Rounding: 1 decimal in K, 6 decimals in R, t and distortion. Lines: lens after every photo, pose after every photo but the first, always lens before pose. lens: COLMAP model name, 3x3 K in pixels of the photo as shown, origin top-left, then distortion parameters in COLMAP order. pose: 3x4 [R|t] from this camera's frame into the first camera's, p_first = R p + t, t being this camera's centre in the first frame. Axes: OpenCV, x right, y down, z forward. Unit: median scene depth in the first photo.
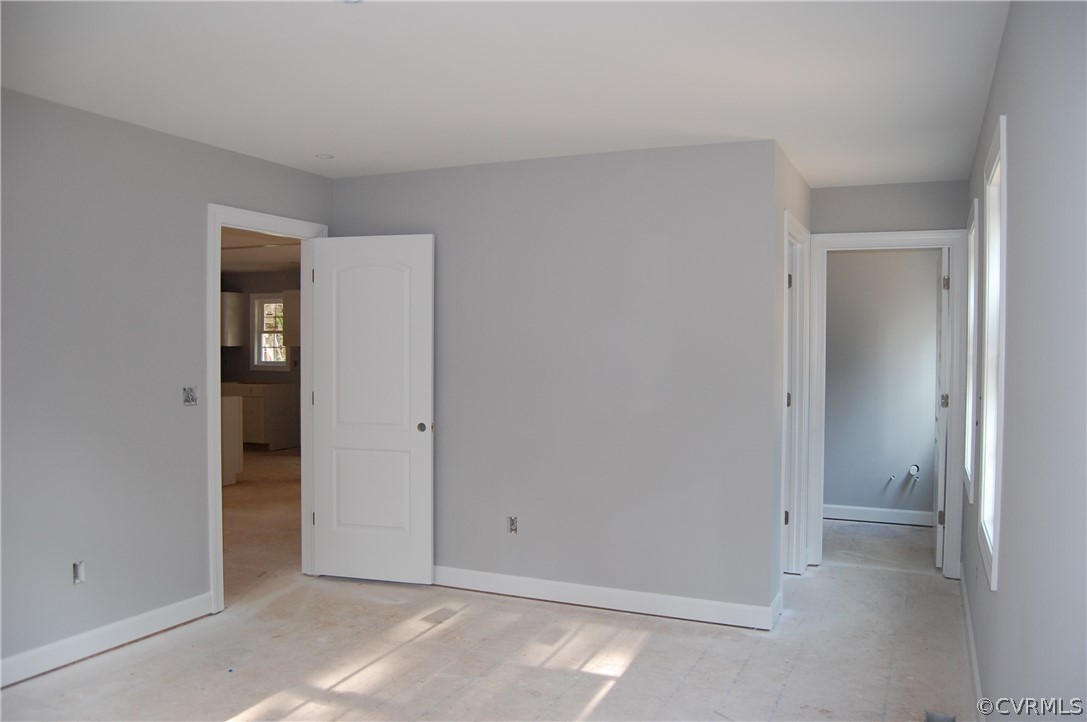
lens RADIAL K [[850.3, 0, 548.7], [0, 850.3, 358.0], [0, 0, 1]] dist [-0.084775, 0.026603]
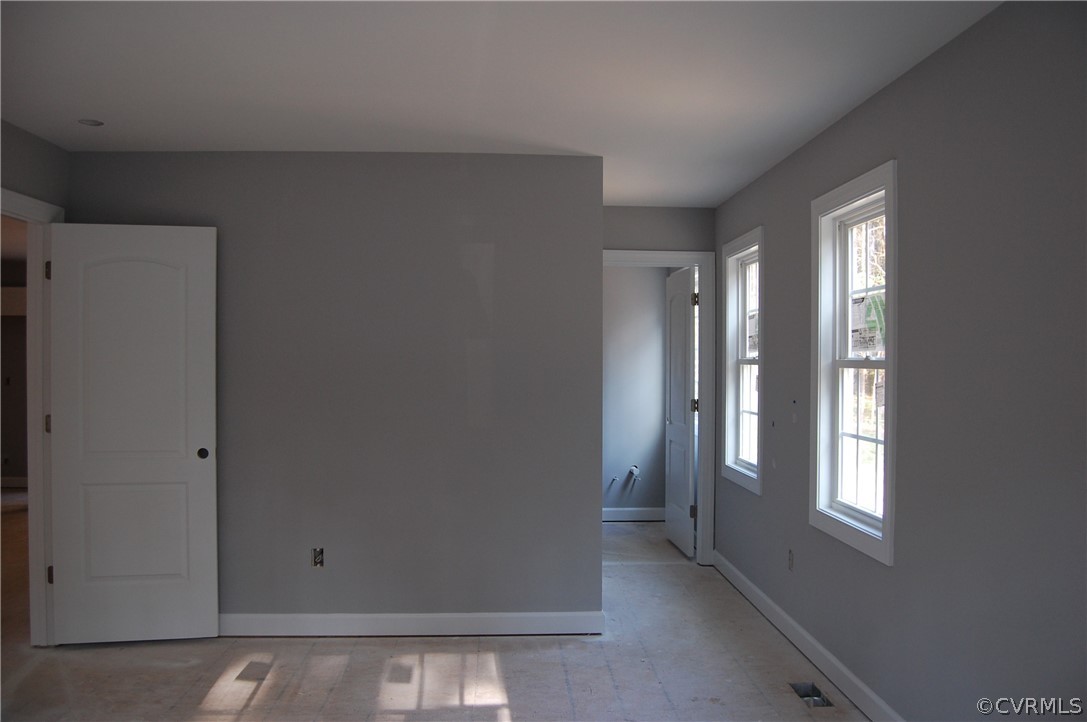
lens RADIAL K [[850.3, 0, 551.6], [0, 850.3, 359.4], [0, 0, 1]] dist [-0.084775, 0.026603]
pose [[0.887988, -0.003756, 0.459850, -0.238616], [0.009131, 0.999914, -0.009465, -0.001258], [-0.459775, 0.012604, 0.887946, 0.098528]]
